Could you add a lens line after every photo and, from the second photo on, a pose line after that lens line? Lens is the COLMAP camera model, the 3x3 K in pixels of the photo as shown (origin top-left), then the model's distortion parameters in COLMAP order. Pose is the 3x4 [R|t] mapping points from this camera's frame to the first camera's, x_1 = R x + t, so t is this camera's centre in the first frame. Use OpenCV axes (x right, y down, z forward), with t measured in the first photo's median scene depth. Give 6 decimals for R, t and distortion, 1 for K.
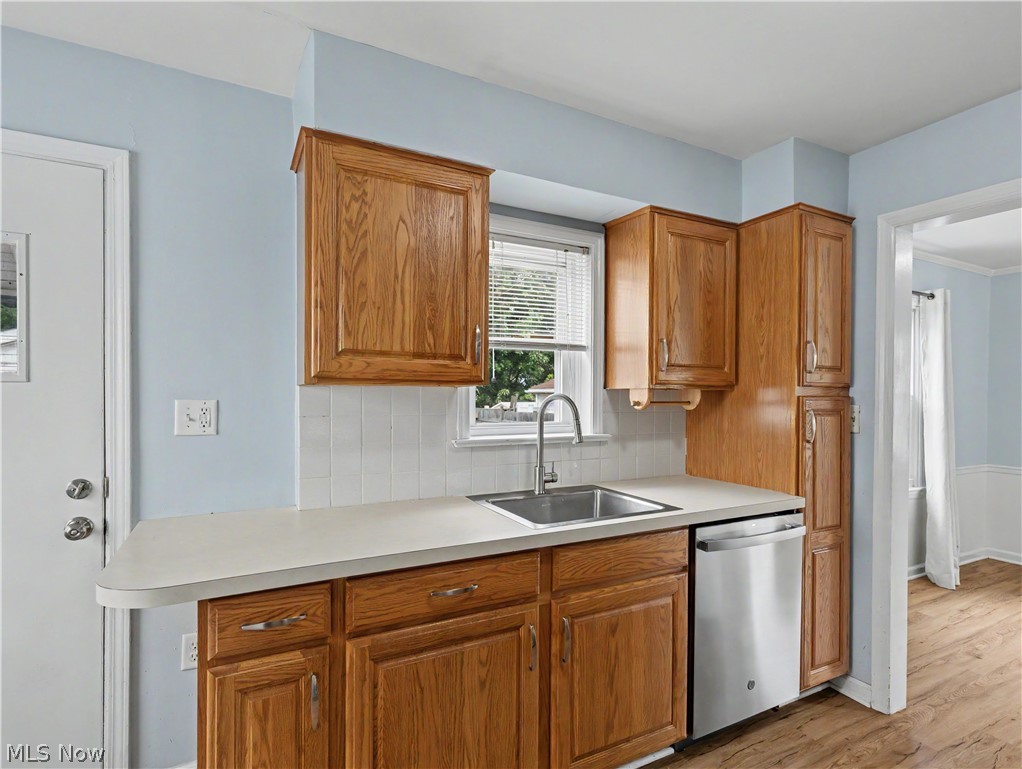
lens RADIAL K [[528.3, 0, 511.0], [0, 528.3, 384.5], [0, 0, 1]] dist [-0.036847, -0.000003]
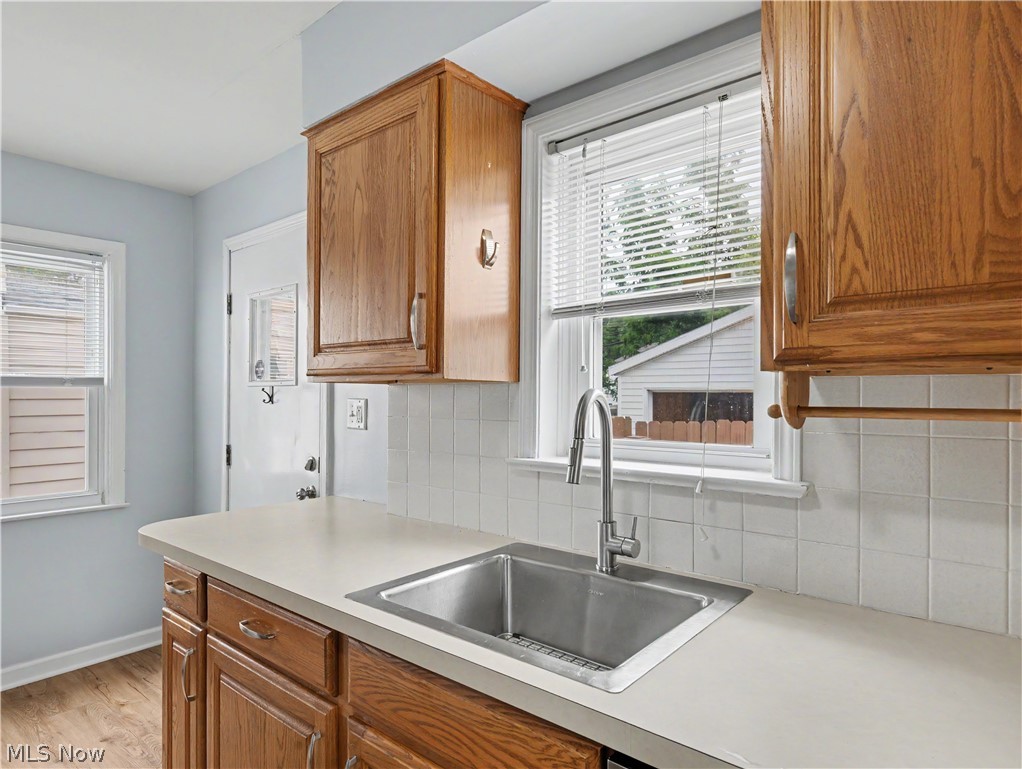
lens RADIAL K [[596.1, 0, 511.0], [0, 596.1, 384.5], [0, 0, 1]] dist [0.003927, 0.000335]
pose [[0.368096, -0.025134, -0.929448, 0.743513], [0.010439, 0.999683, -0.022900, 0.032682], [0.929729, -0.001273, 0.368242, 0.835948]]
